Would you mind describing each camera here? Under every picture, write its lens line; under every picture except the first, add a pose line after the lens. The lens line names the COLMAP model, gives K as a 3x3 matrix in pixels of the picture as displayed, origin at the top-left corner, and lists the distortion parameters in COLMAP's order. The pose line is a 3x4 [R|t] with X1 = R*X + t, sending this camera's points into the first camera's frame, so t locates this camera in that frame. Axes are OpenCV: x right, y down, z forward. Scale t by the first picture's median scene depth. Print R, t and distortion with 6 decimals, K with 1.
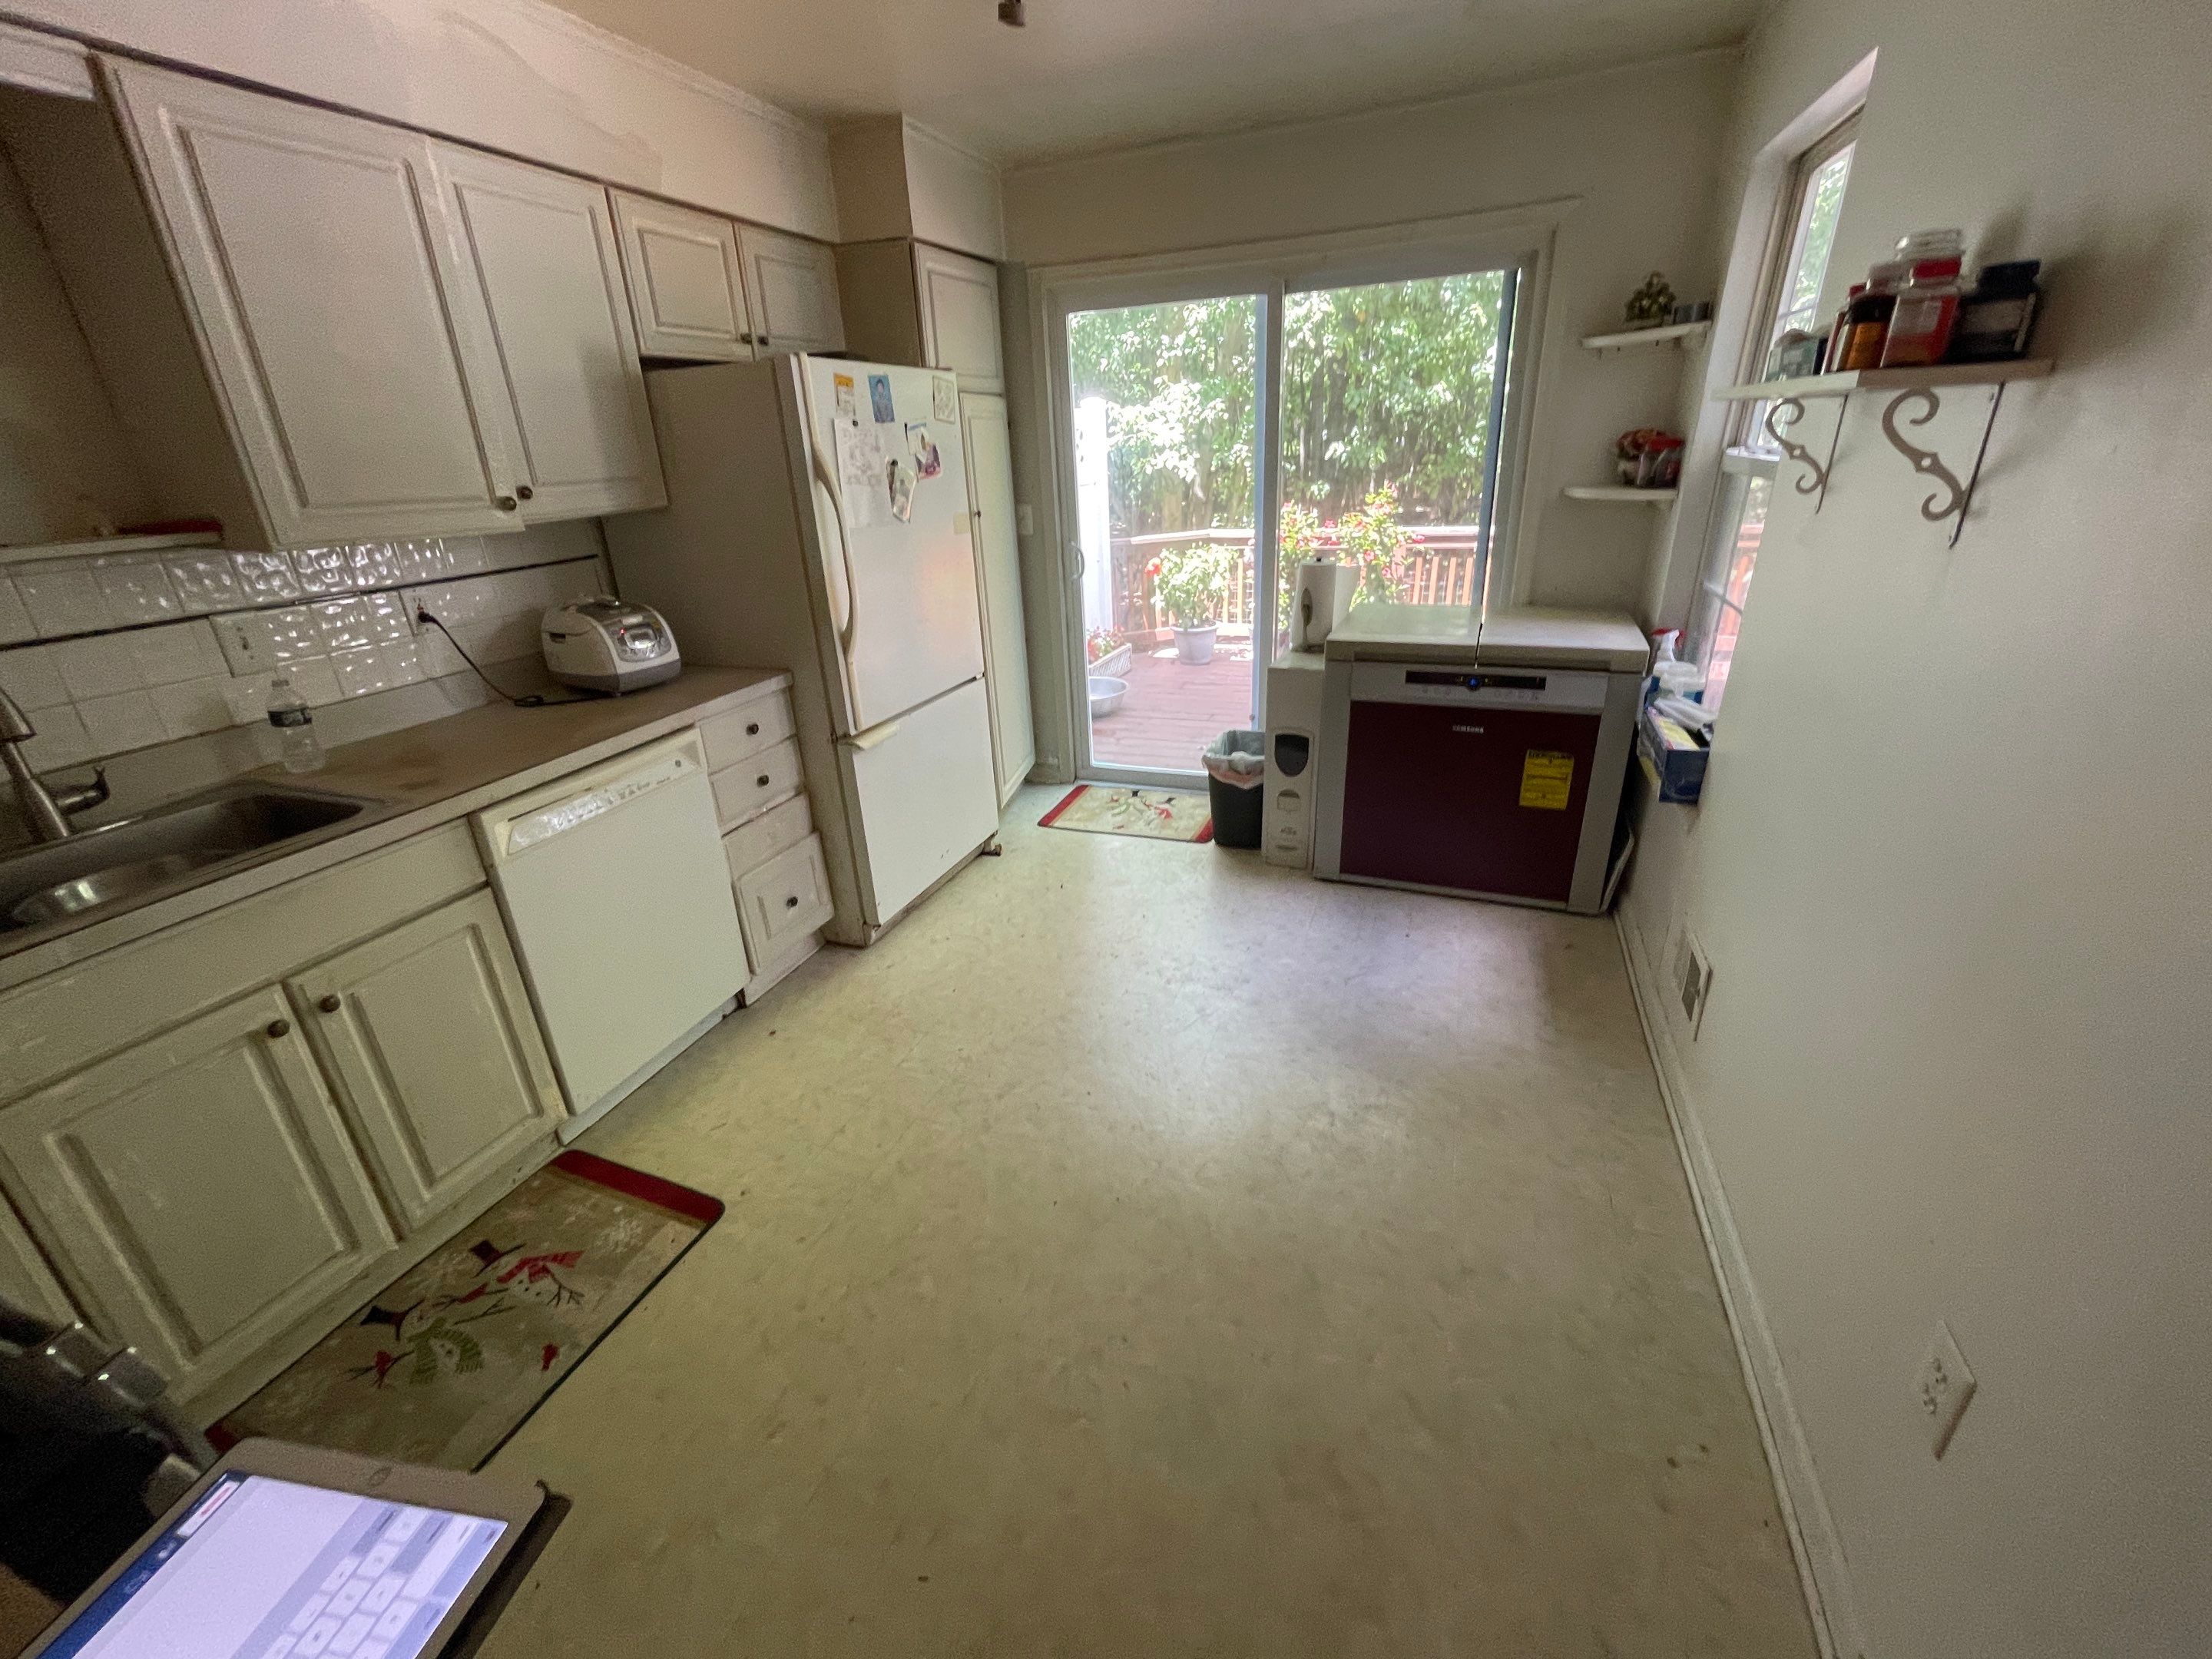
lens RADIAL K [[899.9, 0, 1103.8], [0, 899.9, 829.8], [0, 0, 1]] dist [-0.008838, 0.002120]
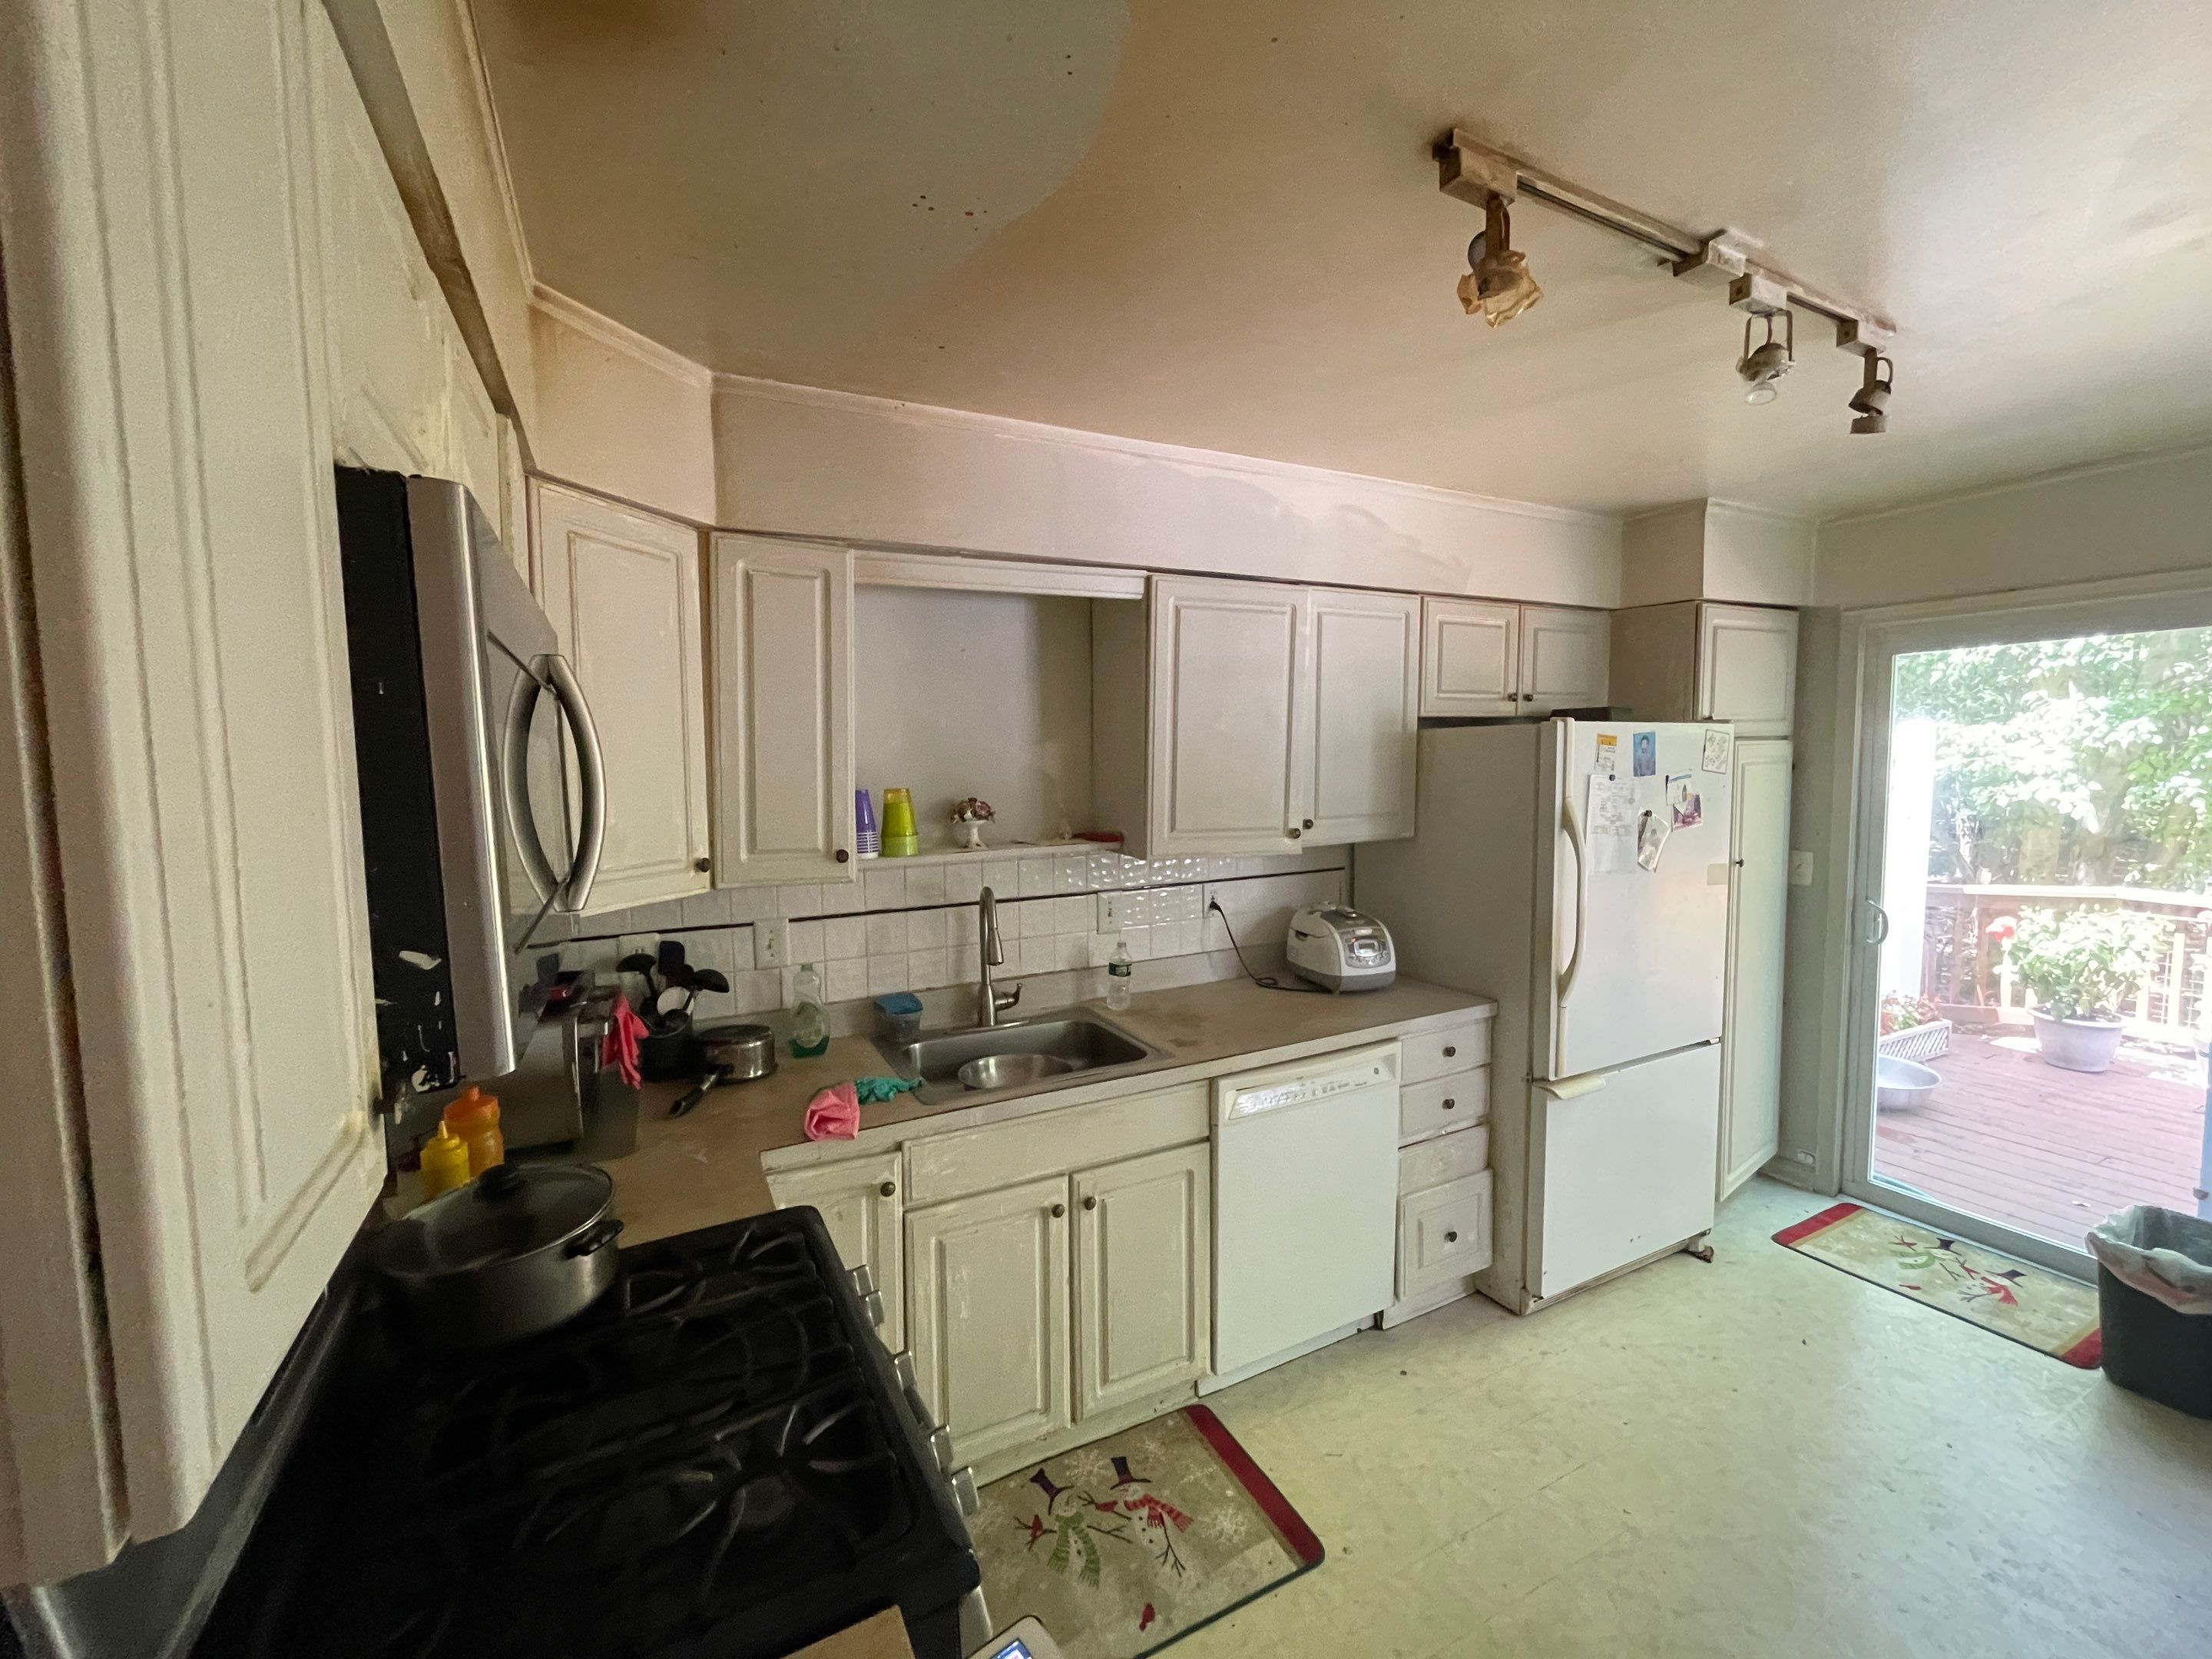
lens RADIAL K [[899.9, 0, 1095.4], [0, 899.9, 823.3], [0, 0, 1]] dist [-0.008838, 0.002120]
pose [[0.736888, 0.082577, -0.670953, -0.022507], [-0.280731, 0.940265, -0.192595, -0.046074], [0.614969, 0.330278, 0.716051, -0.066308]]
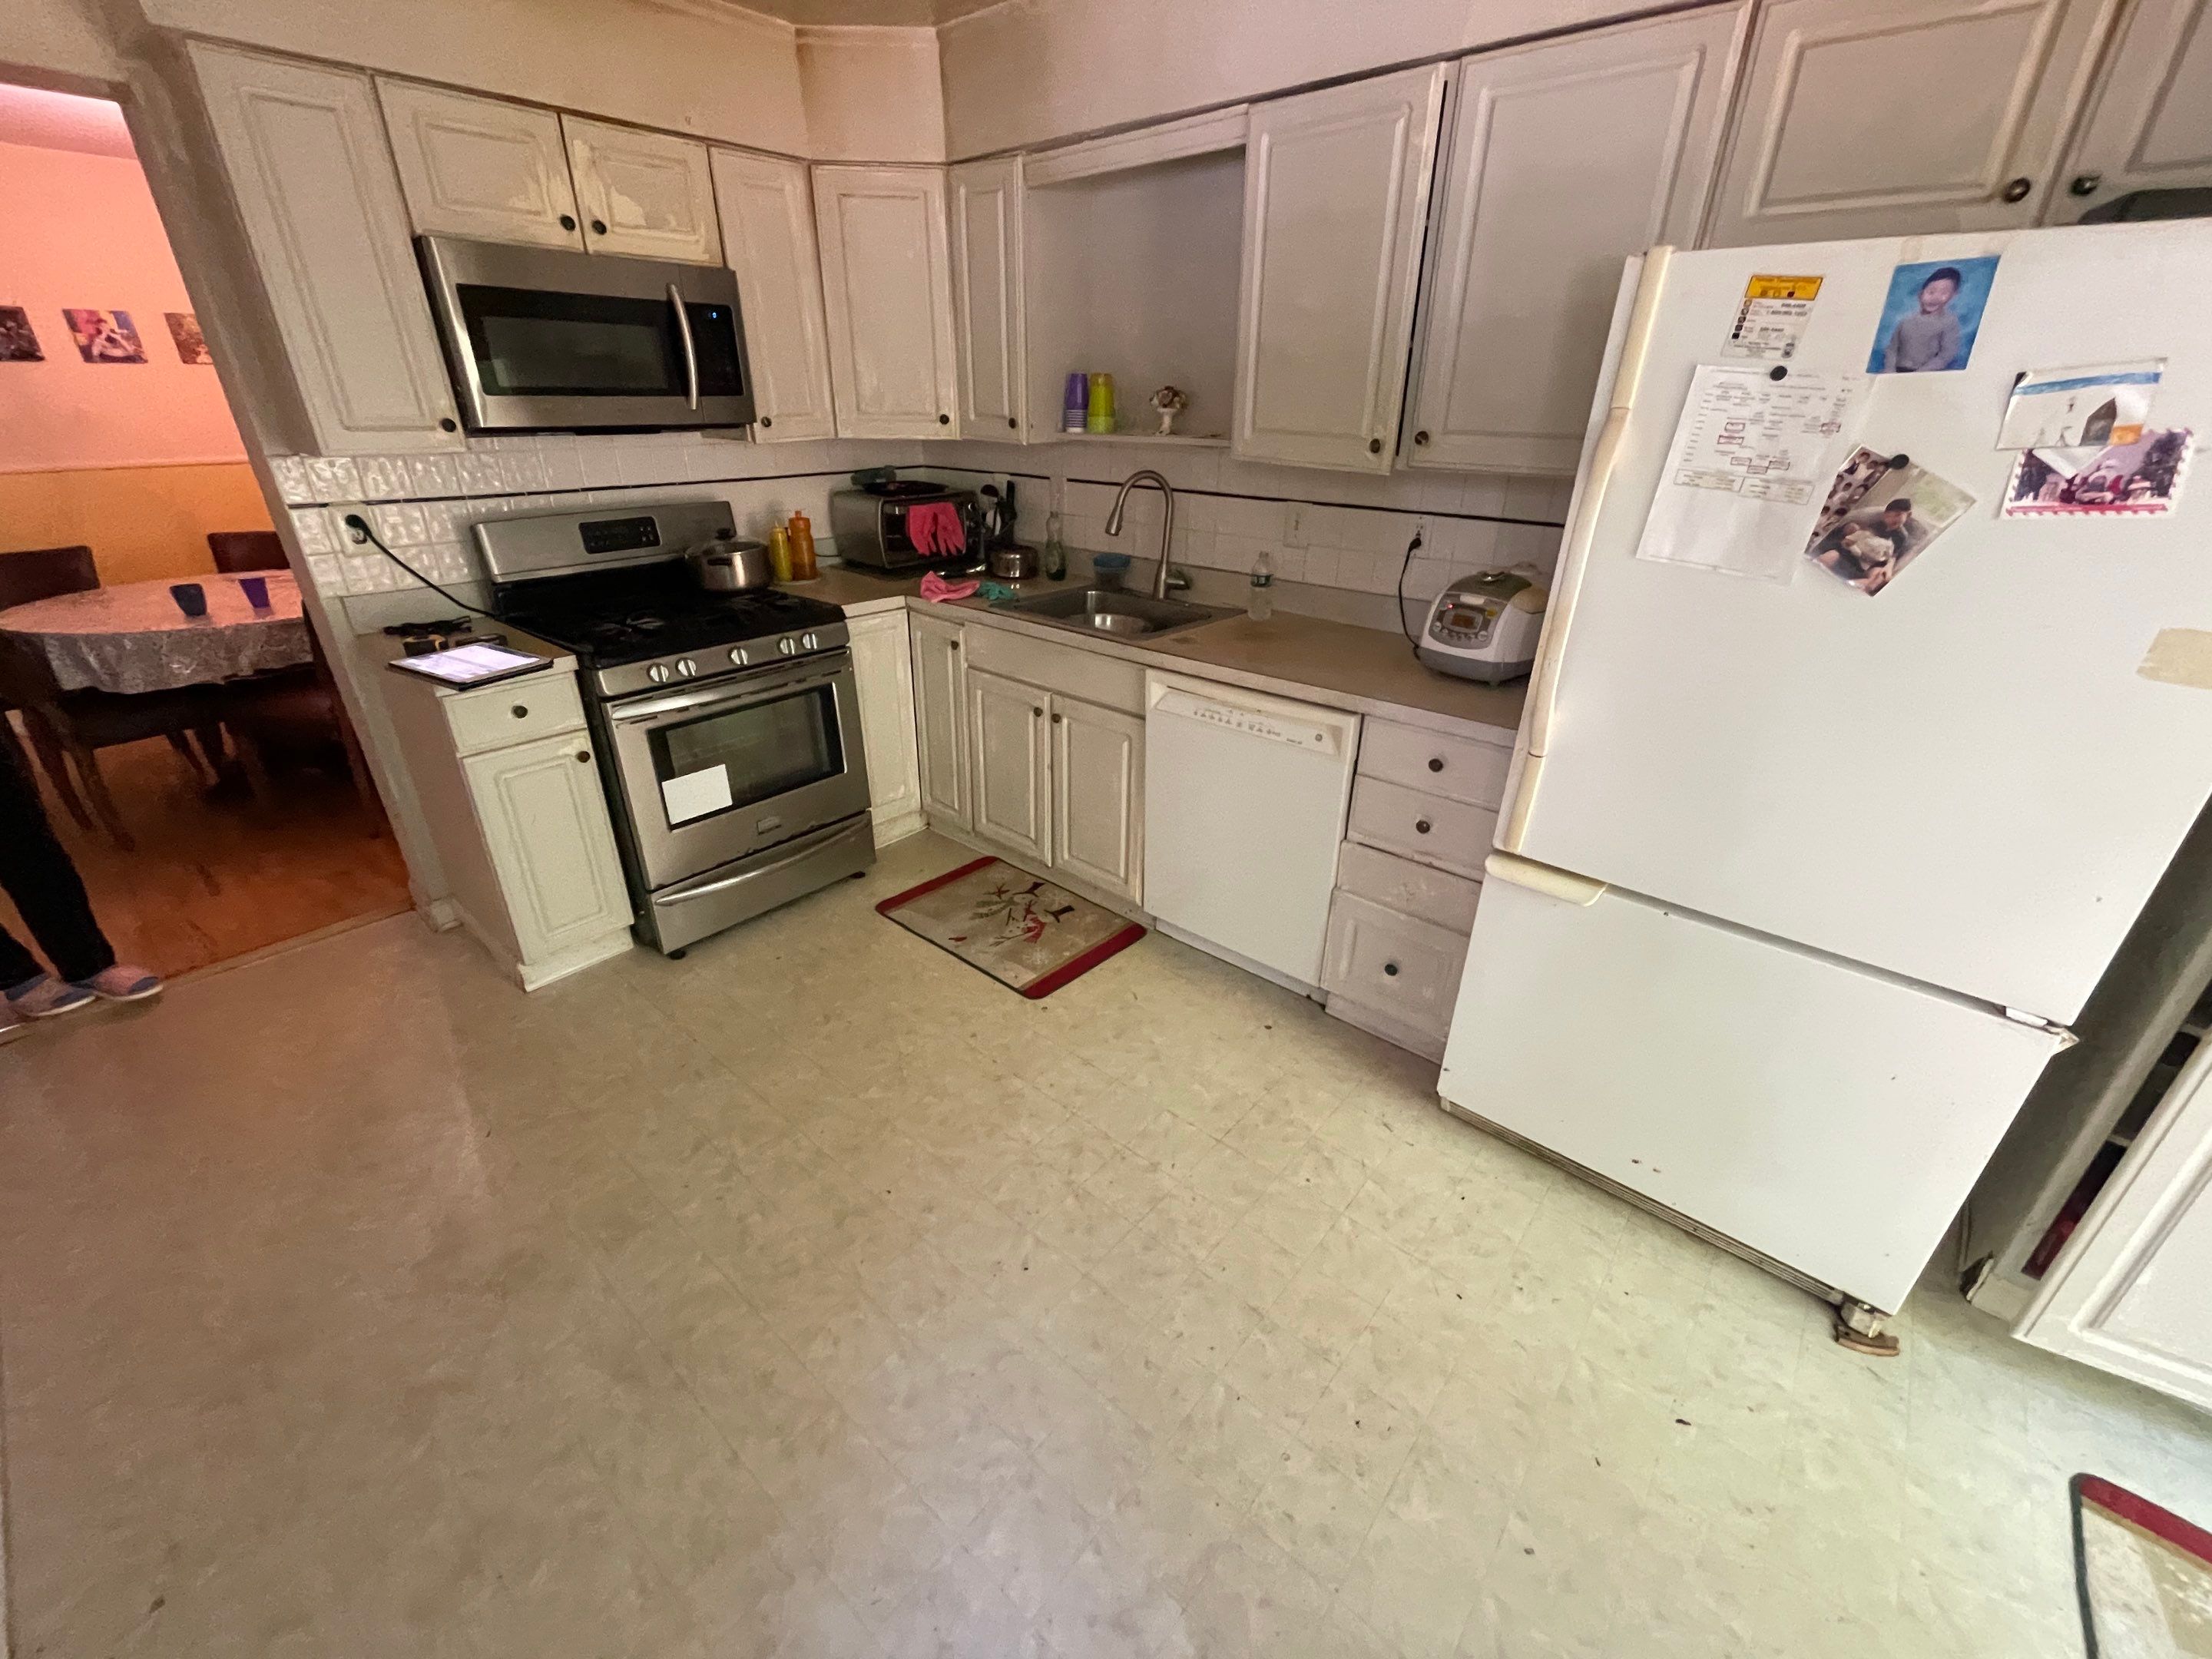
lens RADIAL K [[899.9, 0, 1101.1], [0, 899.9, 826.3], [0, 0, 1]] dist [-0.008838, 0.002120]
pose [[-0.348562, 0.447408, -0.823609, 0.388785], [-0.362600, 0.745930, 0.558668, -0.406981], [0.864307, 0.493371, -0.097772, 0.848673]]
